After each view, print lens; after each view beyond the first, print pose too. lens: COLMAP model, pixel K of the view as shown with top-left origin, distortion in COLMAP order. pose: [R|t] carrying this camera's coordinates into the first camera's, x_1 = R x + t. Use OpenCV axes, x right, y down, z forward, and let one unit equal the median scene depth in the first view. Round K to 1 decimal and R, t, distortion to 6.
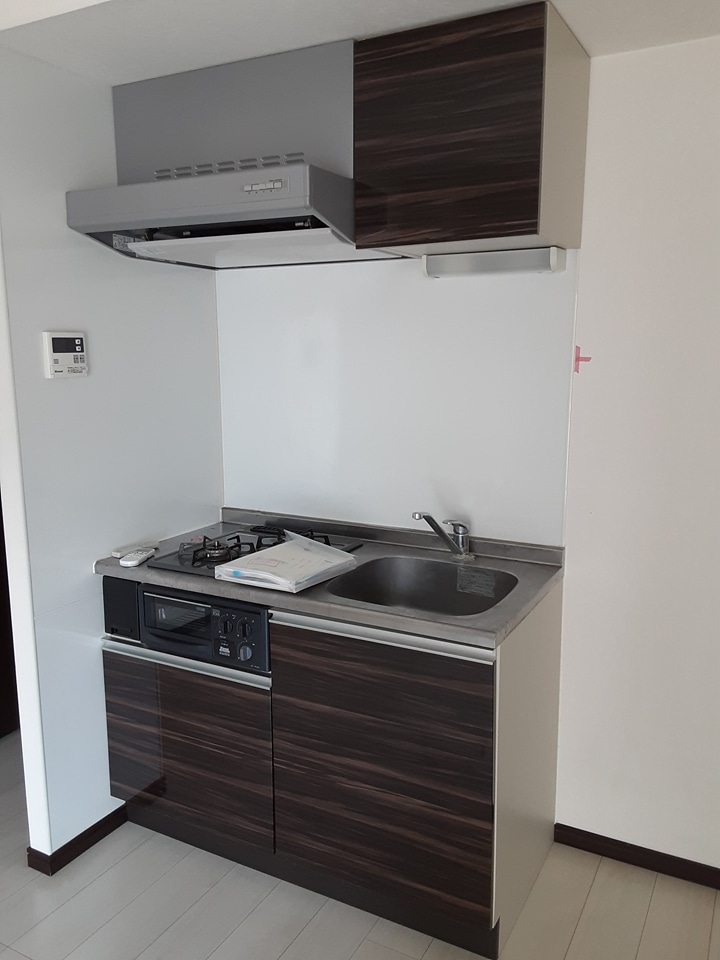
lens RADIAL K [[790.4, 0, 355.3], [0, 790.4, 479.2], [0, 0, 1]] dist [0.085623, -0.127227]
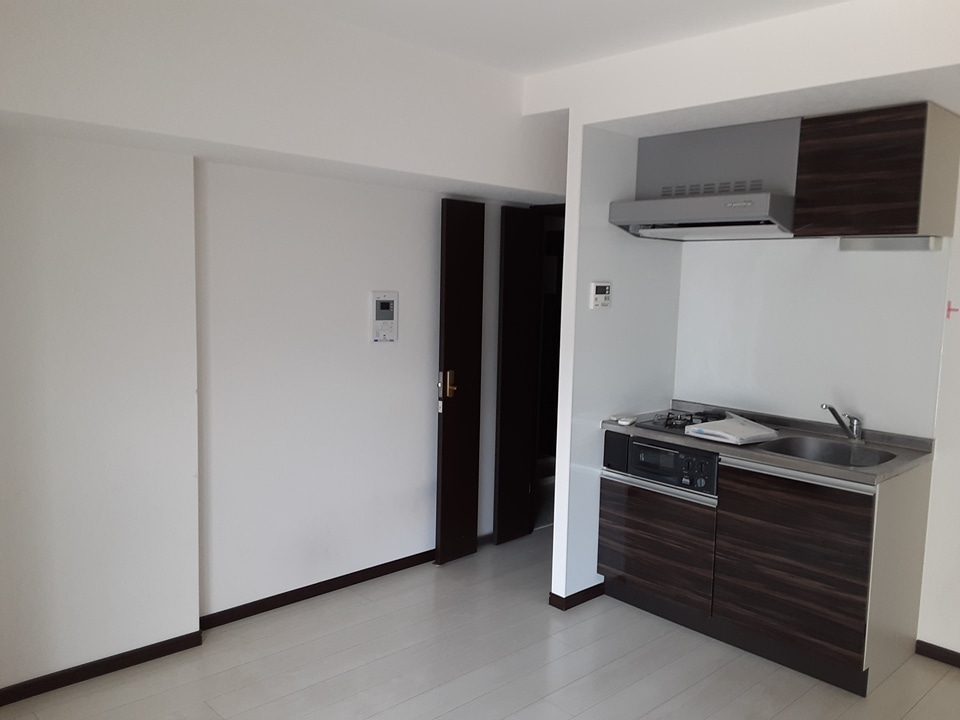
lens RADIAL K [[790.4, 0, 454.3], [0, 790.4, 357.4], [0, 0, 1]] dist [0.085623, -0.127227]
pose [[0.943069, 0.059917, -0.327154, -0.094861], [-0.082183, 0.995118, -0.054652, 0.094203], [0.322283, 0.078427, 0.943389, -0.691092]]
